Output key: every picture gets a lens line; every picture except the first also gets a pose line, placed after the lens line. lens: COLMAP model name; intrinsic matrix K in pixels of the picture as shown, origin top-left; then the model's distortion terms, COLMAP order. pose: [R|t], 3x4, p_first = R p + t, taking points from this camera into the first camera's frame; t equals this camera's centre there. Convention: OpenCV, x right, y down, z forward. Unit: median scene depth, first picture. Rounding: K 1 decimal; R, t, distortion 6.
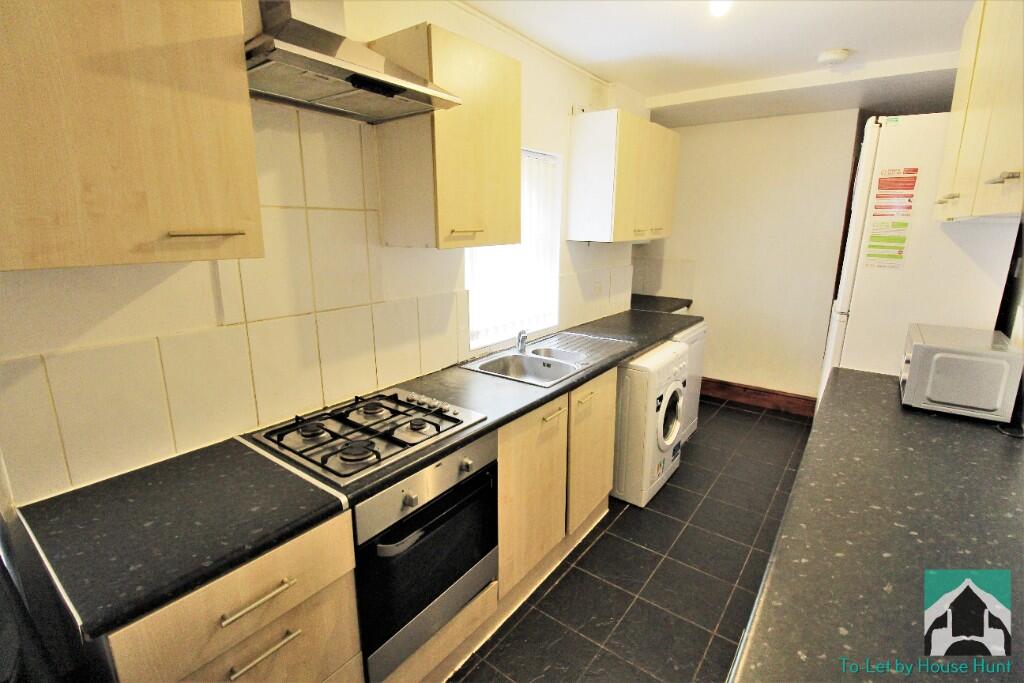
lens RADIAL K [[475.9, 0, 513.6], [0, 475.9, 335.9], [0, 0, 1]] dist [0.002281, -0.013392]
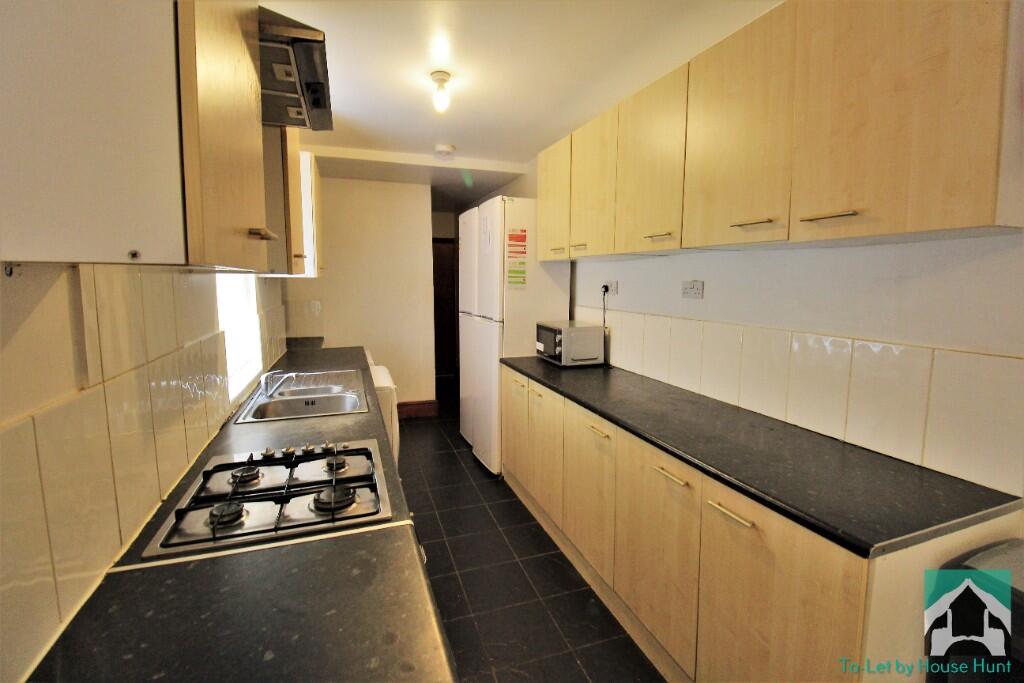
lens RADIAL K [[475.9, 0, 513.6], [0, 475.9, 335.9], [0, 0, 1]] dist [0.002281, -0.013392]
pose [[0.552911, -0.102508, 0.826911, -0.623968], [0.189414, 0.981885, -0.004932, 0.014299], [-0.811426, 0.159355, 0.562311, 0.156321]]
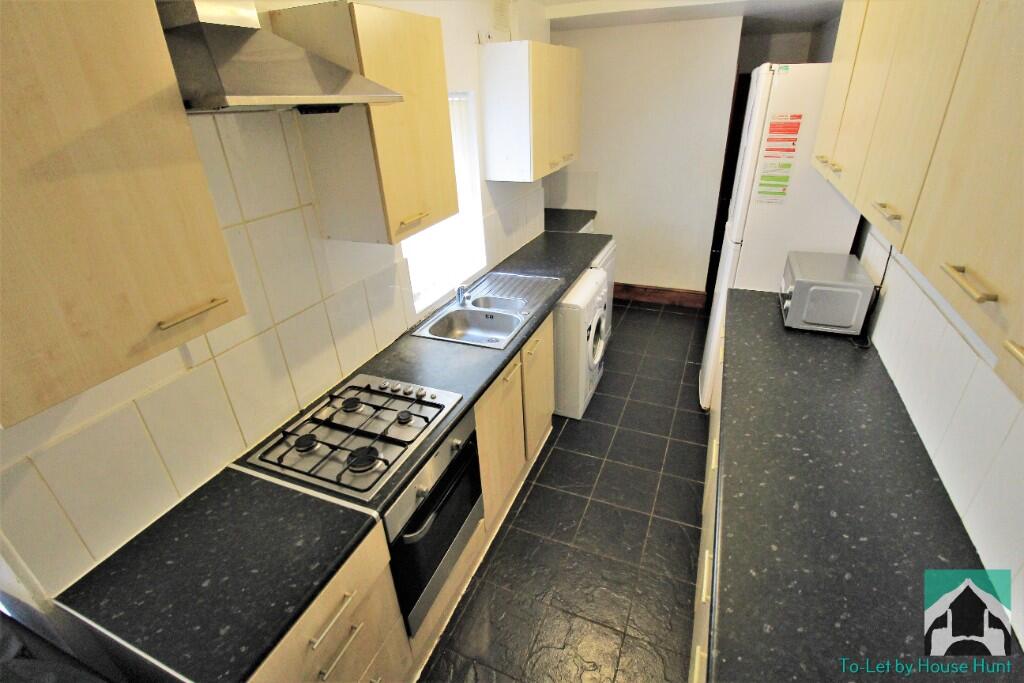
lens RADIAL K [[475.9, 0, 513.6], [0, 475.9, 335.9], [0, 0, 1]] dist [0.002281, -0.013392]
pose [[0.968501, -0.150542, 0.198350, -0.125399], [0.100239, 0.964868, 0.242862, -0.197276], [-0.227943, -0.215330, 0.949566, -0.040540]]
